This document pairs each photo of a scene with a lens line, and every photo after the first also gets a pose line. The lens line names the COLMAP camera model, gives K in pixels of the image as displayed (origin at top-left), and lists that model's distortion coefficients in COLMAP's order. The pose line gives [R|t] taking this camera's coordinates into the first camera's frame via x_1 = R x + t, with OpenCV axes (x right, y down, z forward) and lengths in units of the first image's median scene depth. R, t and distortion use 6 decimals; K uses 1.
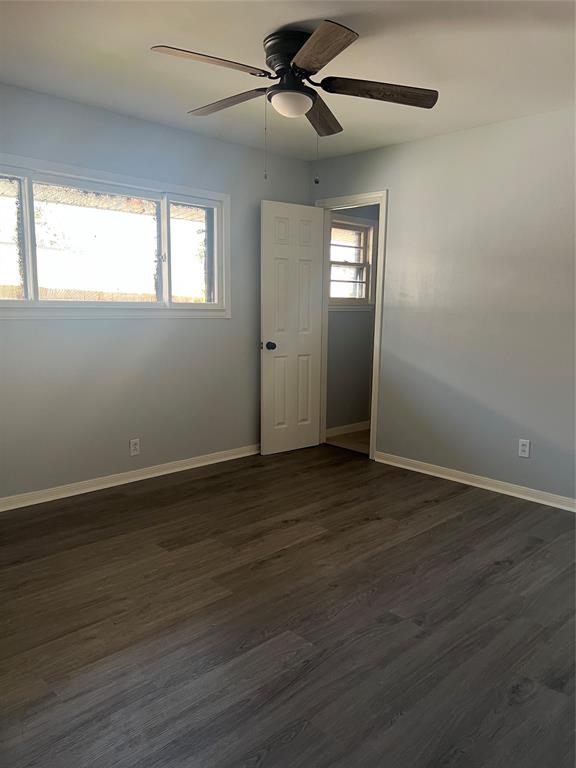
lens RADIAL K [[576.3, 0, 287.0], [0, 576.3, 388.5], [0, 0, 1]] dist [0.030569, -0.027944]
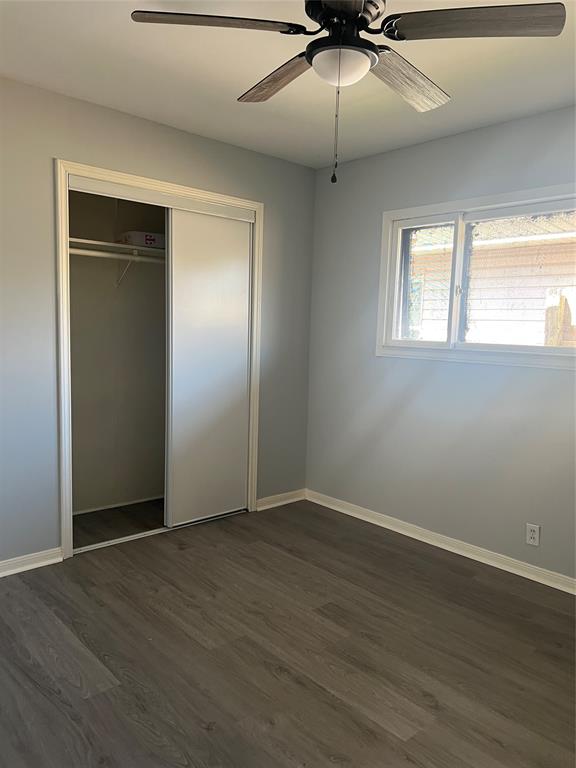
lens RADIAL K [[576.3, 0, 287.0], [0, 576.3, 378.9], [0, 0, 1]] dist [0.030569, -0.027944]
pose [[-0.015446, 0.087996, -0.996001, 0.648261], [-0.182991, 0.979047, 0.089336, -0.145395], [0.982993, 0.183639, 0.000980, 0.851398]]
